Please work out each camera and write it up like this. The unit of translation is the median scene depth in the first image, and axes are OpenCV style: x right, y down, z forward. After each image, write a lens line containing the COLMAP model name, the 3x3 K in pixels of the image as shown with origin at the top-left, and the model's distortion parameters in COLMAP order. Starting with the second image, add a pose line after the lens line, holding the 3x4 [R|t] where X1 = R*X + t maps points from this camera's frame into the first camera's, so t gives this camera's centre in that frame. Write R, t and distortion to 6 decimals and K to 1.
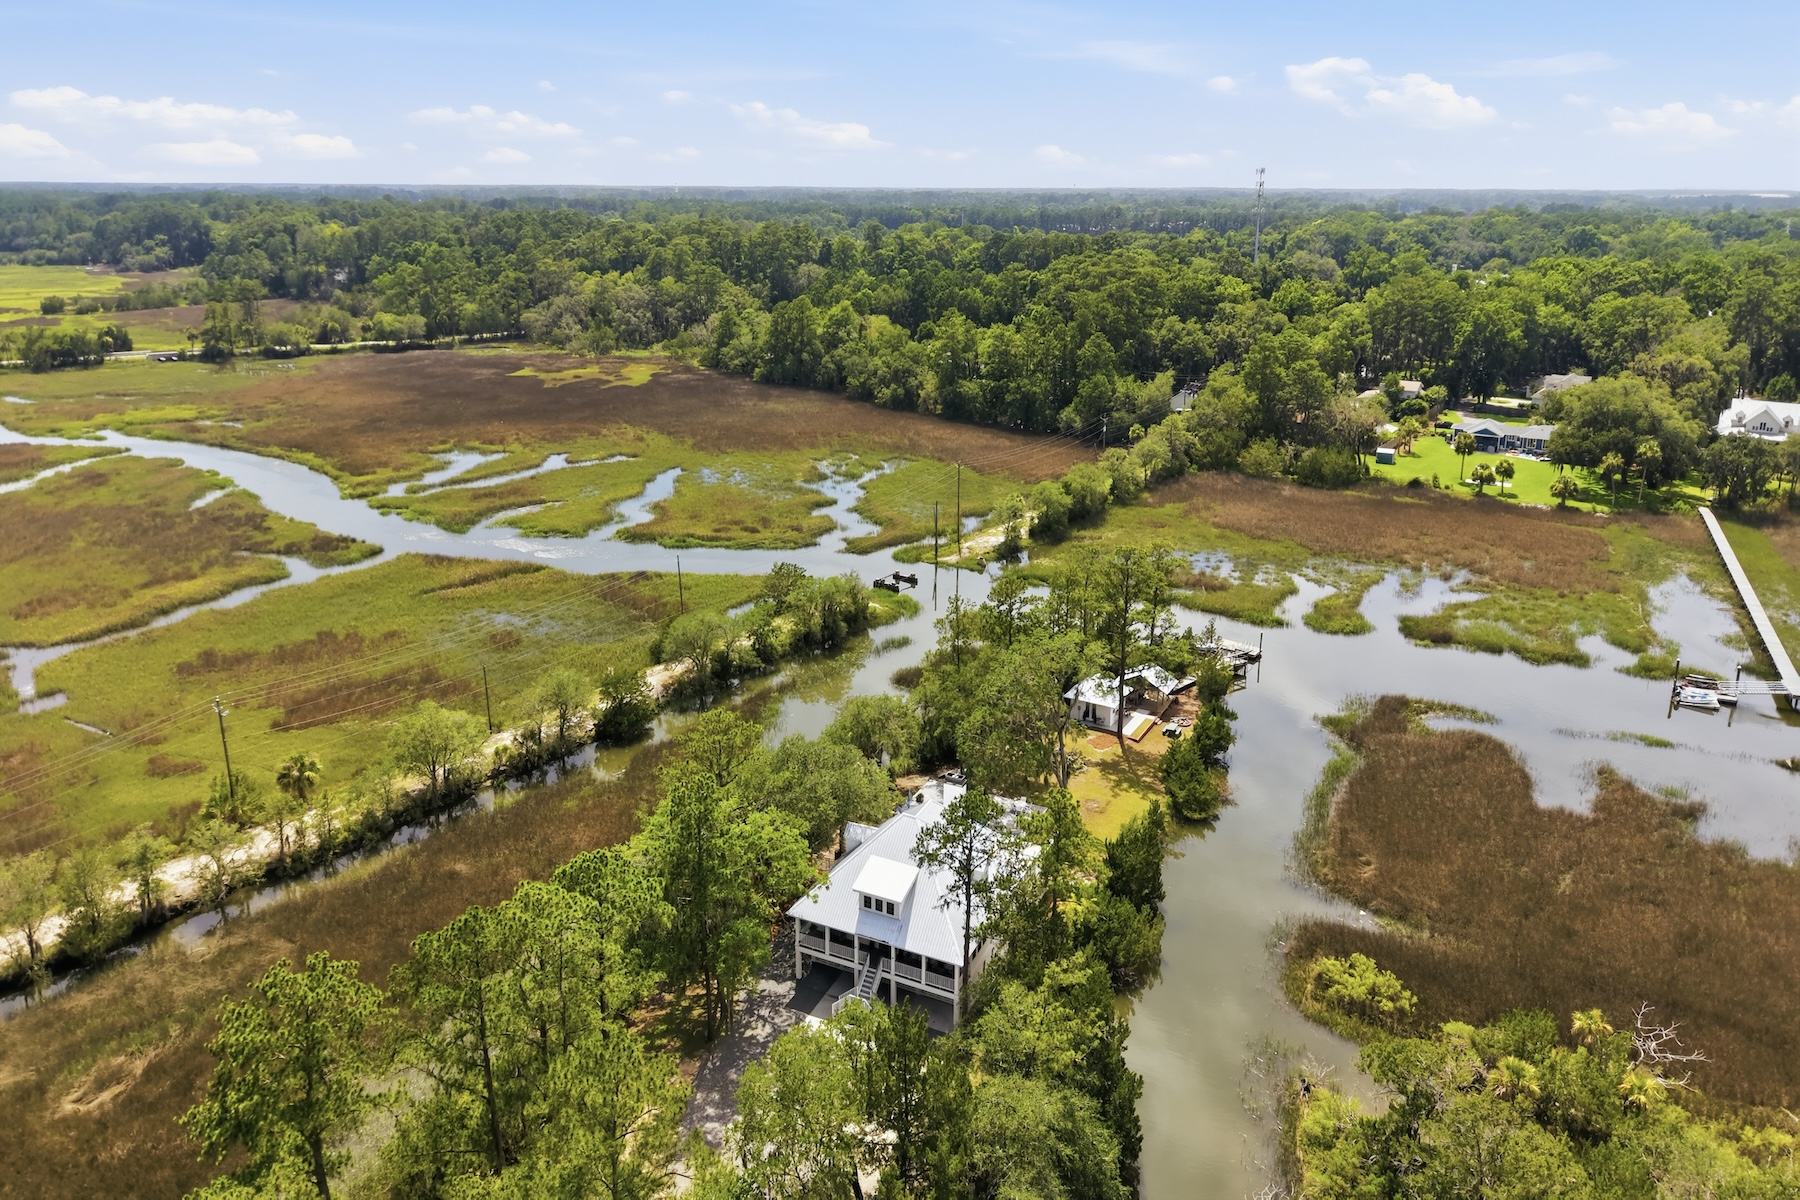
lens RADIAL K [[1161.9, 0, 900.0], [0, 1161.9, 600.0], [0, 0, 1]] dist [0.028386, -0.032673]
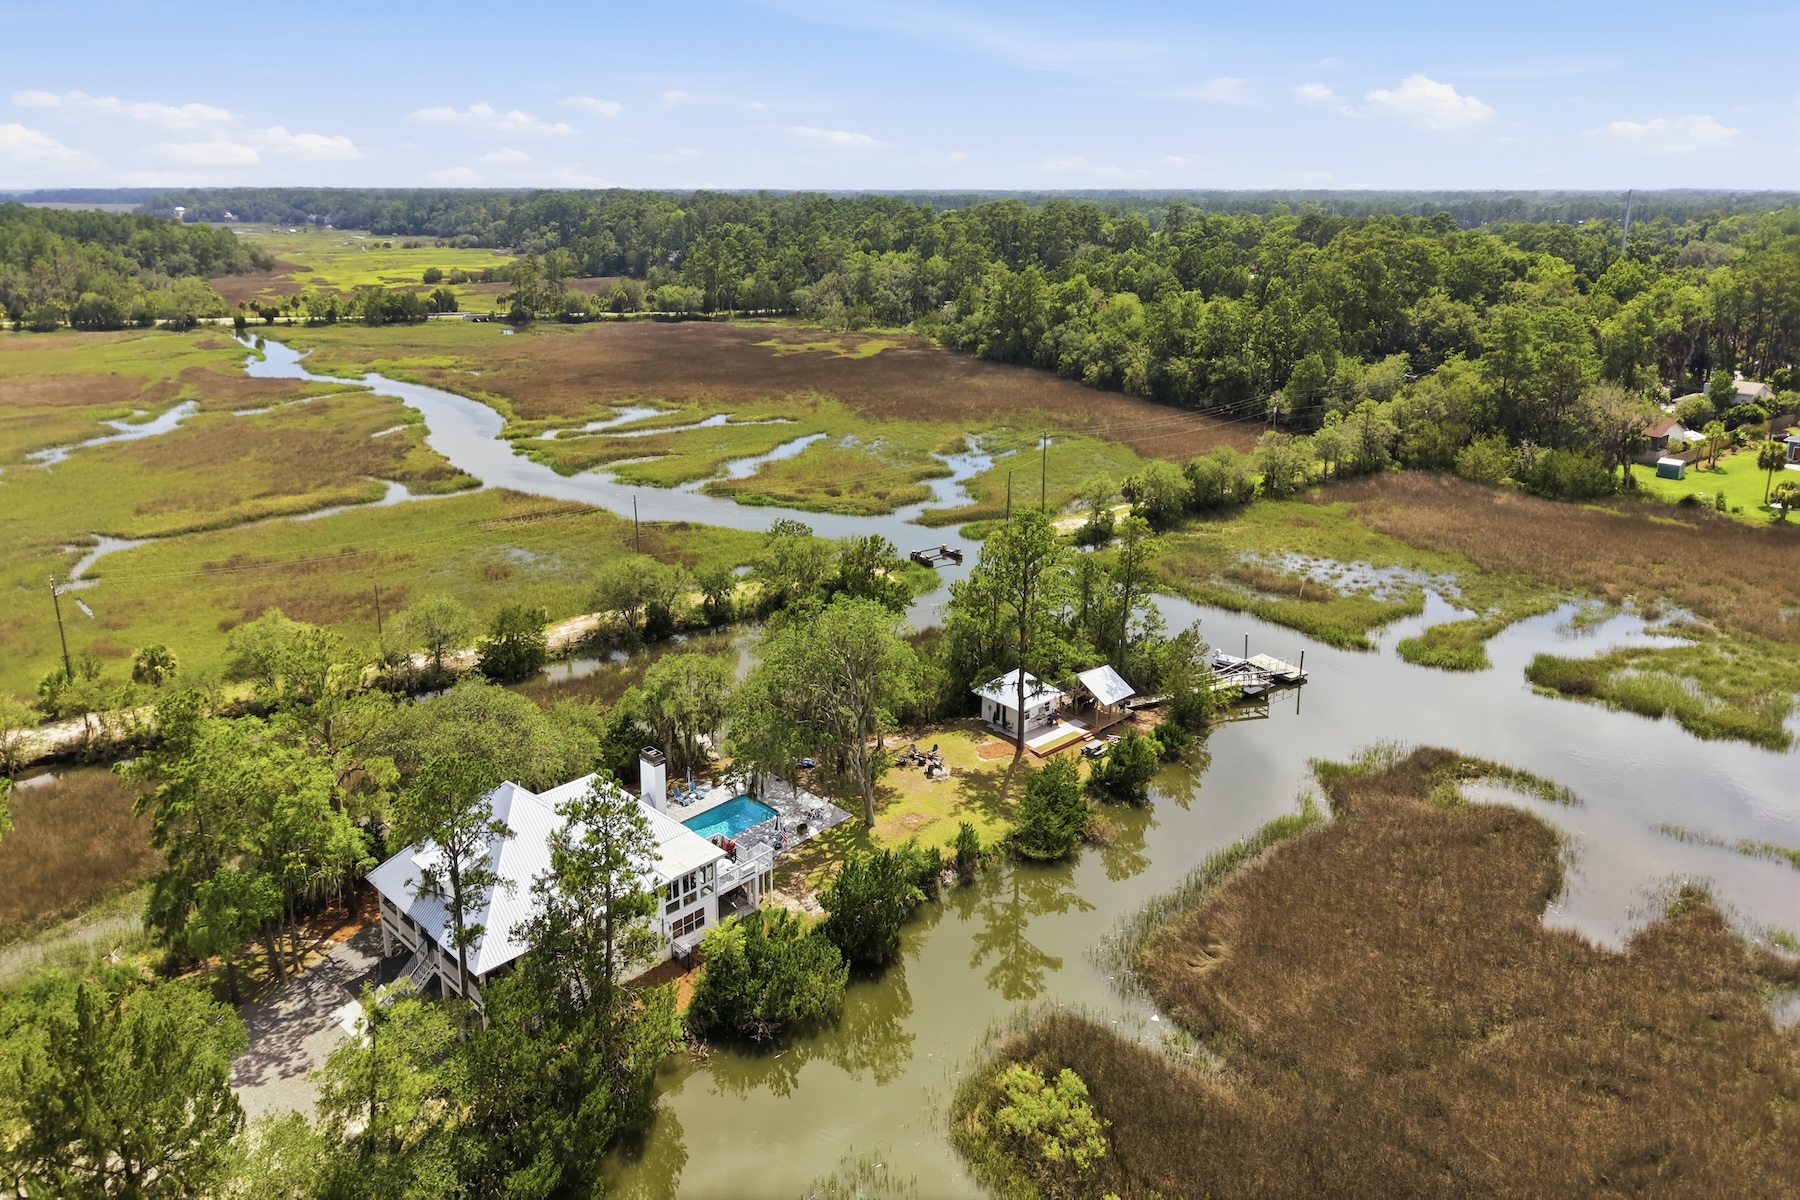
lens RADIAL K [[1161.9, 0, 900.0], [0, 1161.9, 600.0], [0, 0, 1]] dist [0.028386, -0.032673]
pose [[0.950807, 0.099297, -0.293438, 0.166329], [-0.099971, 0.994909, 0.012739, 0.006602], [0.293209, 0.017223, 0.955893, 0.100083]]
